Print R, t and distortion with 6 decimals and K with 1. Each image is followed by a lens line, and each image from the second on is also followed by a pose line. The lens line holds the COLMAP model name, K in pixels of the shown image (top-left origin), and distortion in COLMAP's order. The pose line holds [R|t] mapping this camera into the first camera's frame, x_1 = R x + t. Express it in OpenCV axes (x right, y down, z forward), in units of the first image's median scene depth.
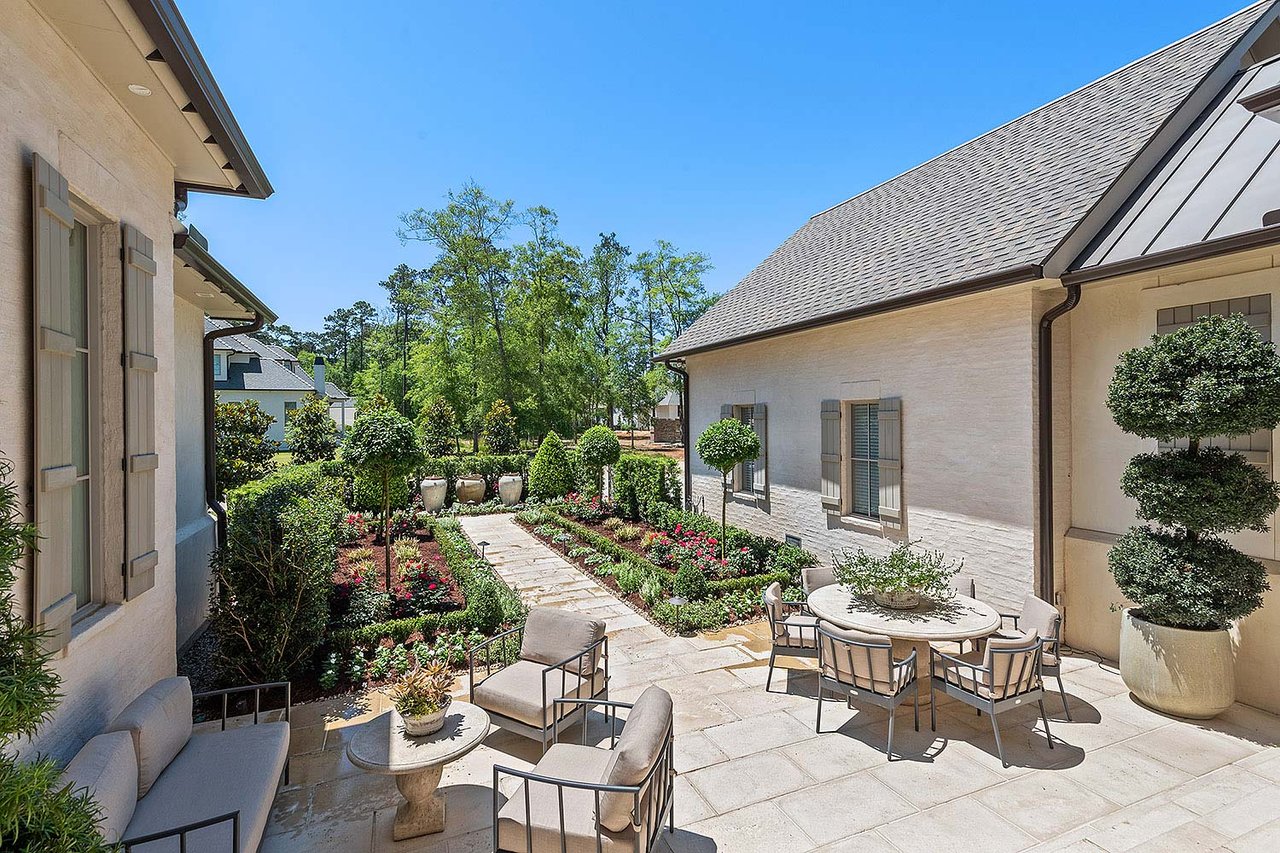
lens RADIAL K [[598.5, 0, 646.0], [0, 598.5, 422.2], [0, 0, 1]] dist [0.011219, -0.000410]
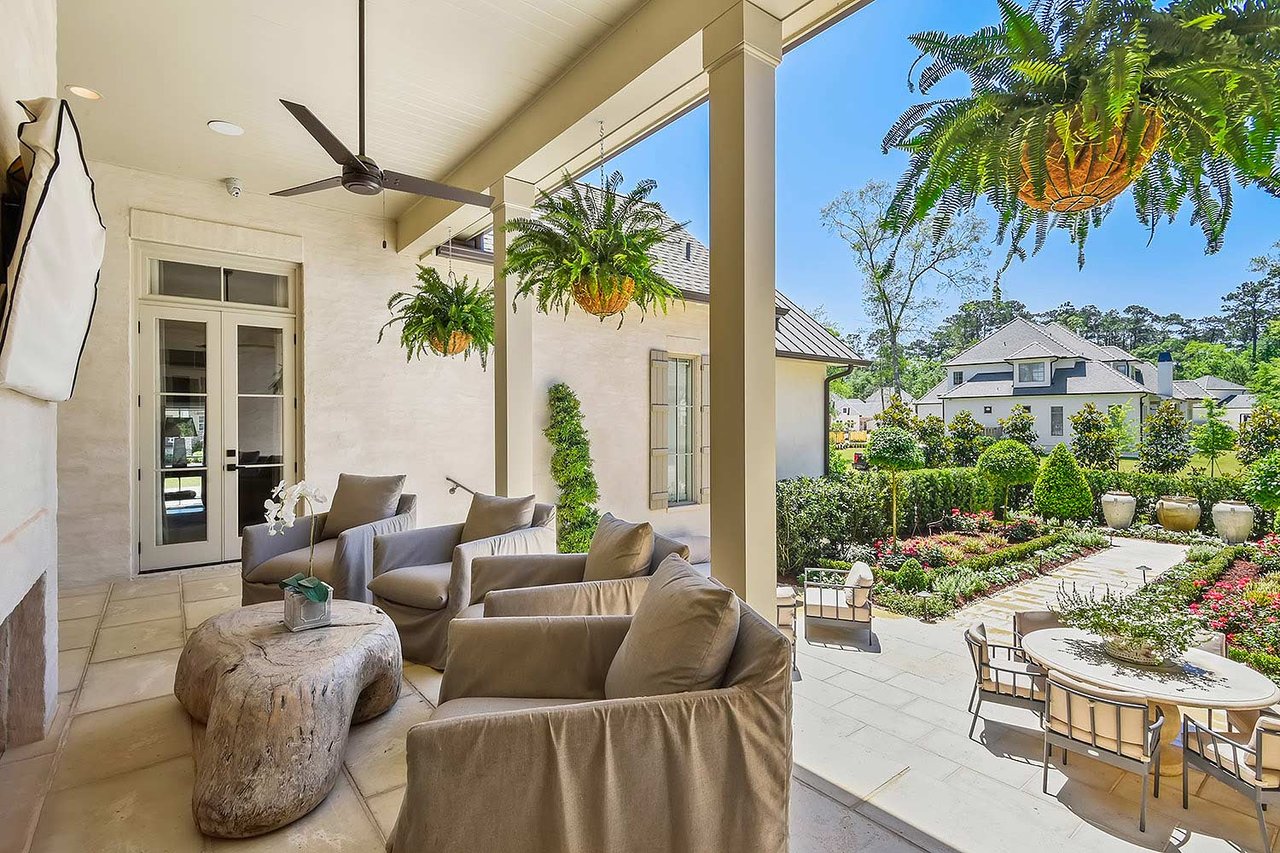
lens RADIAL K [[598.5, 0, 646.0], [0, 598.5, 422.2], [0, 0, 1]] dist [0.011219, -0.000410]
pose [[0.313138, 0.010008, -0.949655, 1.064514], [-0.012223, 0.999904, 0.006507, -0.055090], [0.949629, 0.009570, 0.313230, -0.002116]]
